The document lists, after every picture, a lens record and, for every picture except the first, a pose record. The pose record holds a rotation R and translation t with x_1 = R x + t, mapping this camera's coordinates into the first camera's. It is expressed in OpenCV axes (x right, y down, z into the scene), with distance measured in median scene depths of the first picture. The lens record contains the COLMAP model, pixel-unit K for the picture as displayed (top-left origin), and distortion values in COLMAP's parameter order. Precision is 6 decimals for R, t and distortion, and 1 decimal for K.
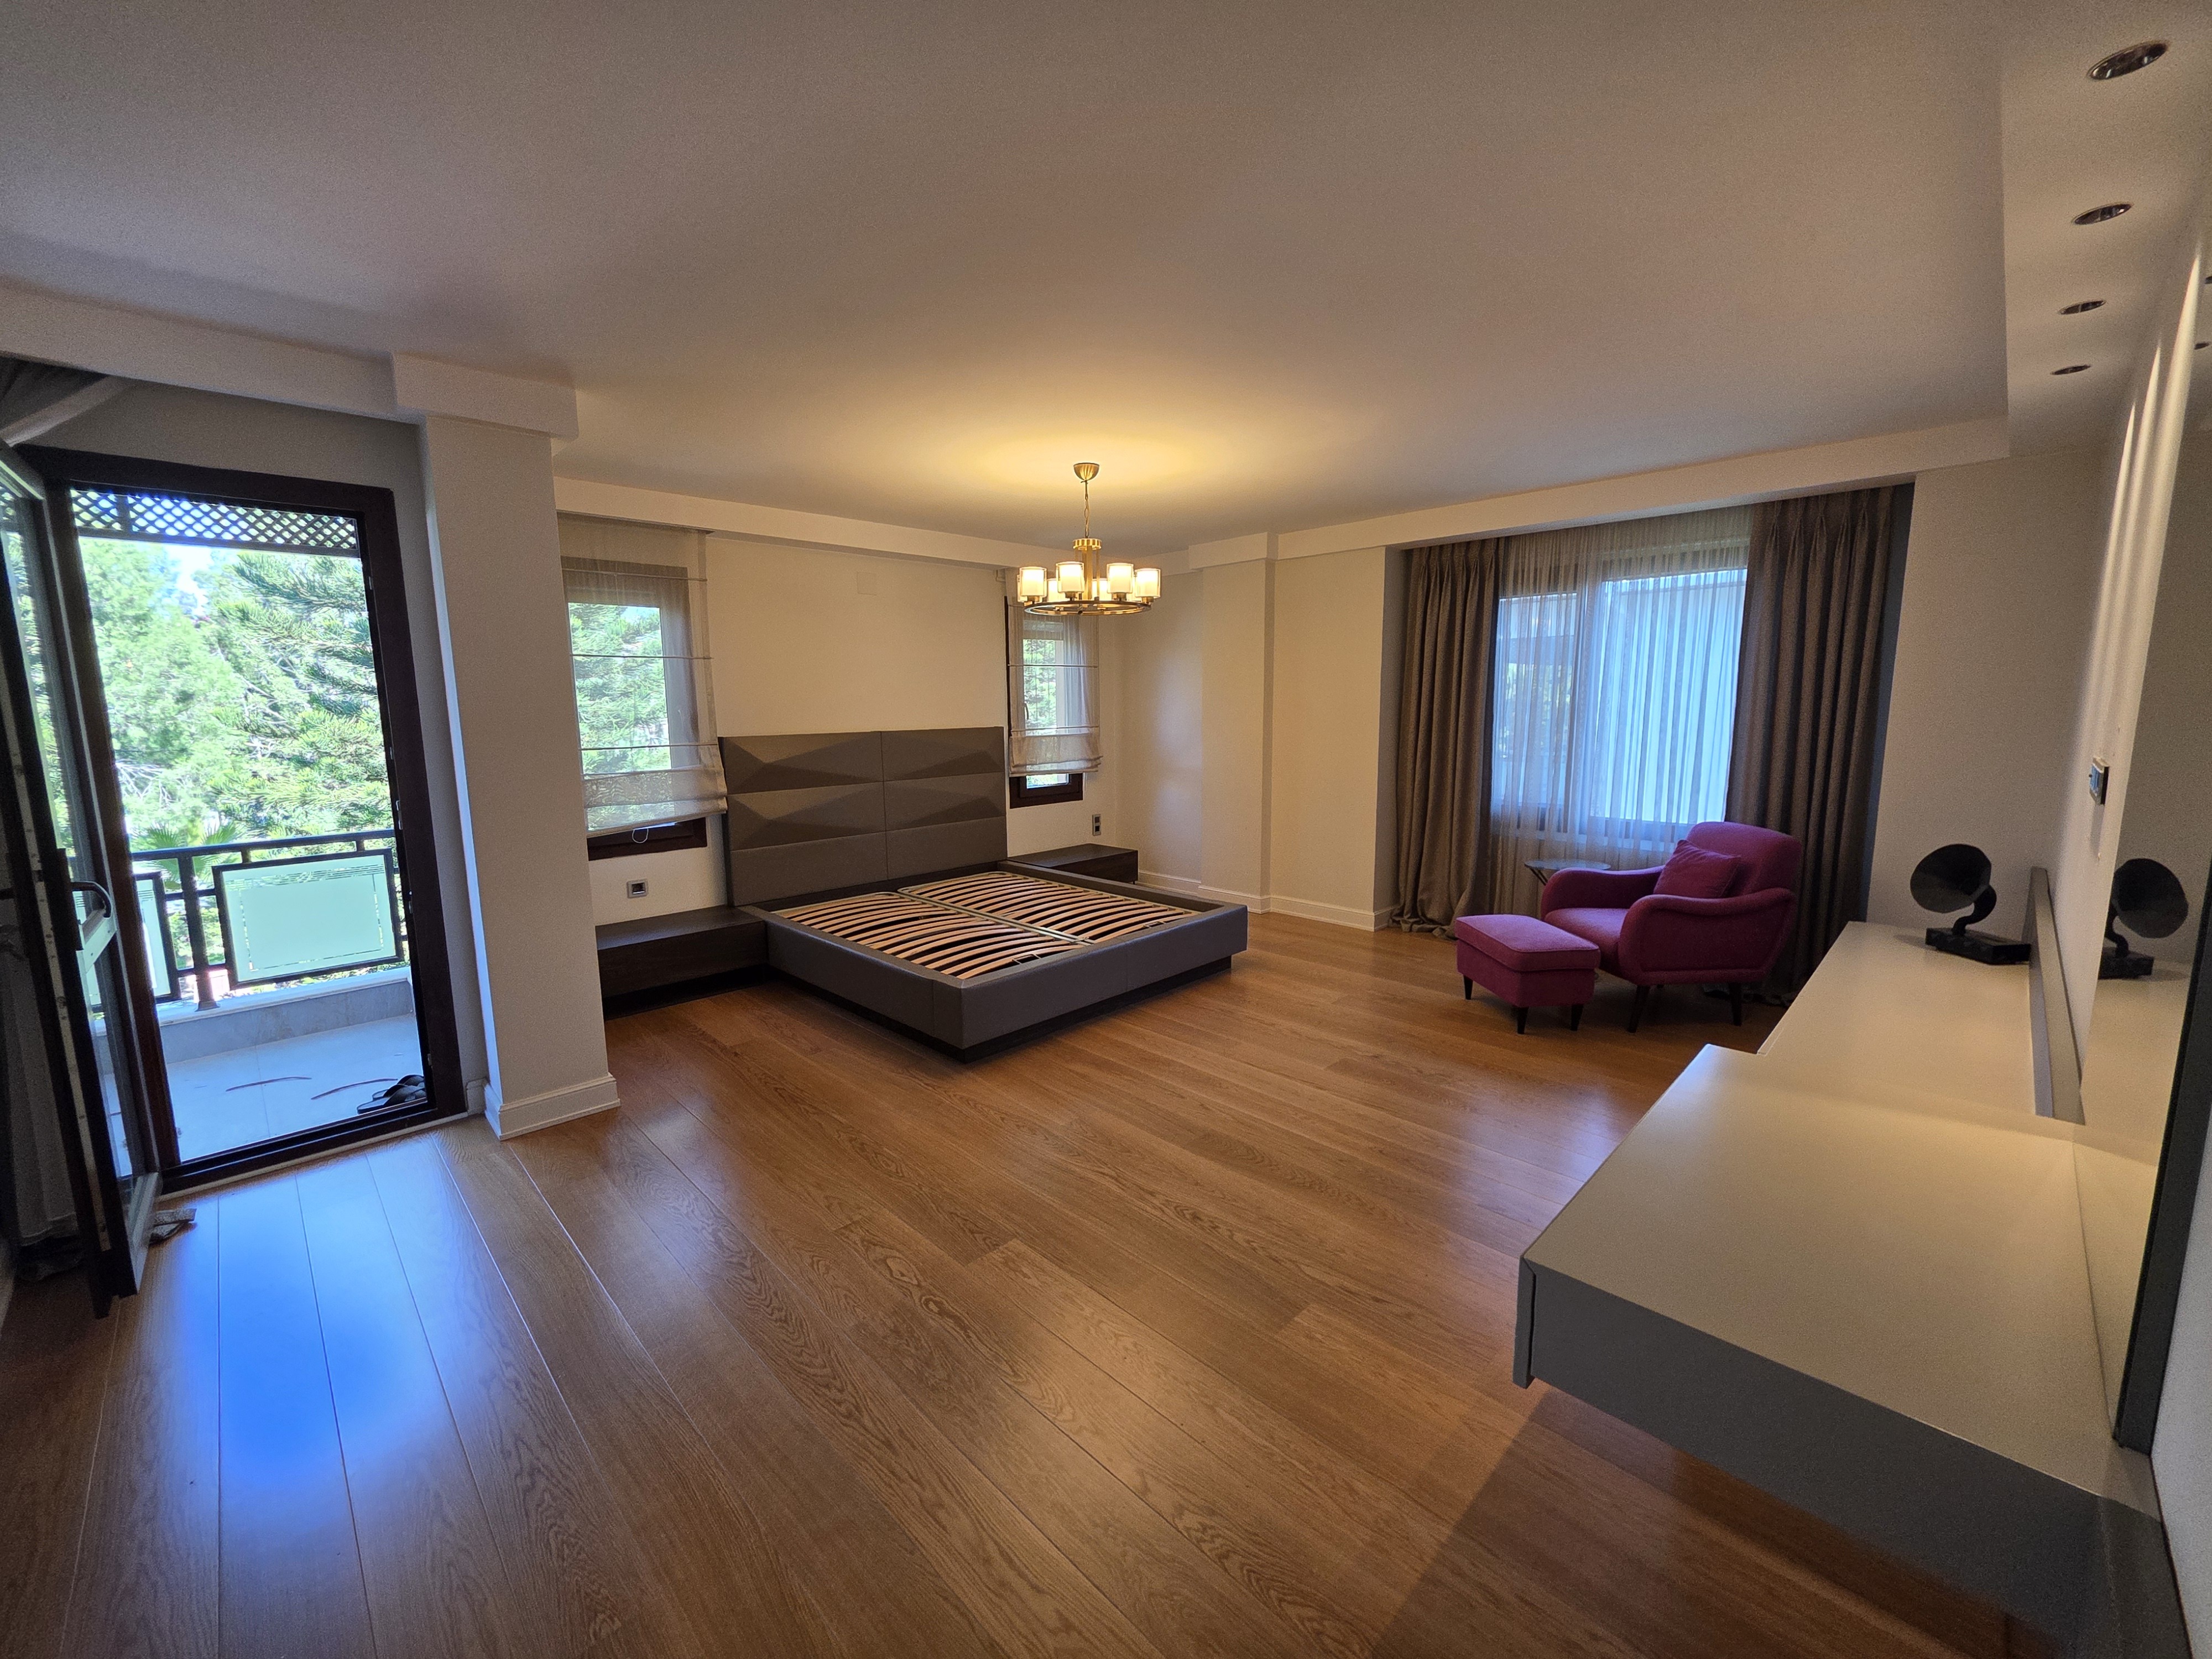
lens RADIAL K [[891.6, 0, 1106.4], [0, 891.6, 830.9], [0, 0, 1]] dist [0.001393, -0.000266]
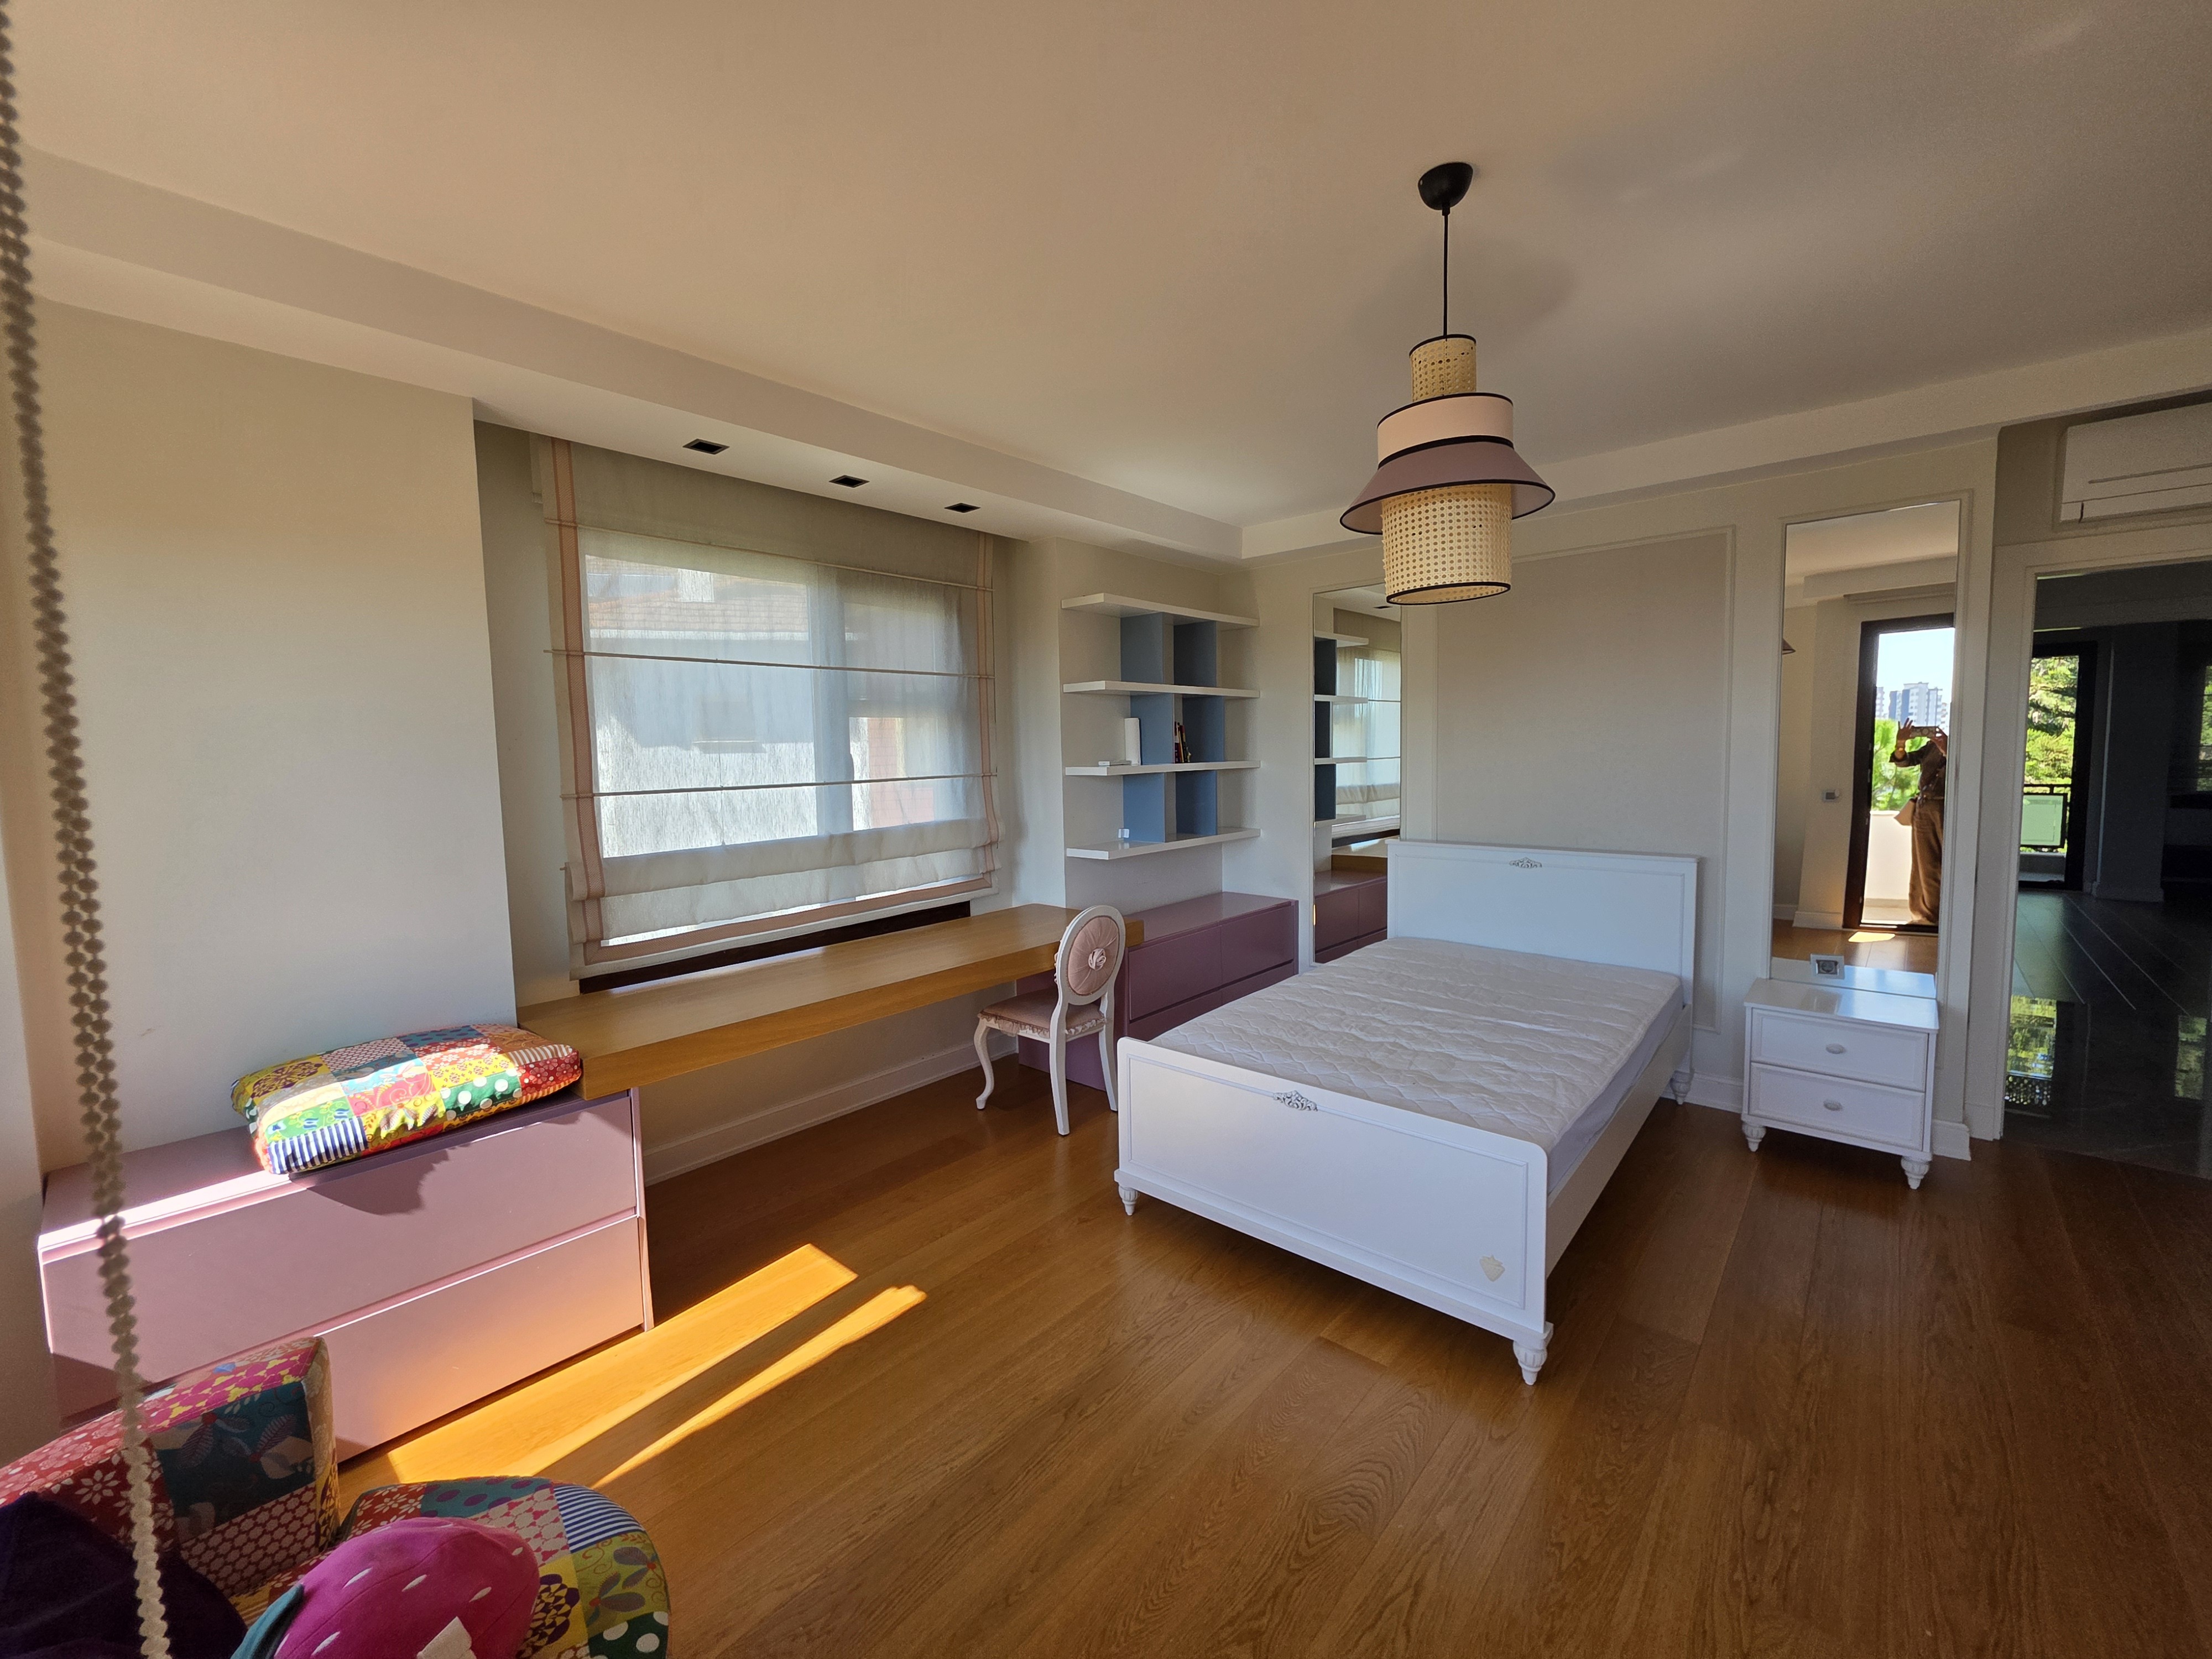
lens RADIAL K [[891.6, 0, 1107.0], [0, 891.6, 819.4], [0, 0, 1]] dist [0.001393, -0.000266]
pose [[0.066848, 0.079429, -0.994597, 0.620501], [-0.111104, 0.991220, 0.071691, 0.095171], [0.991558, 0.105711, 0.075086, -0.757931]]
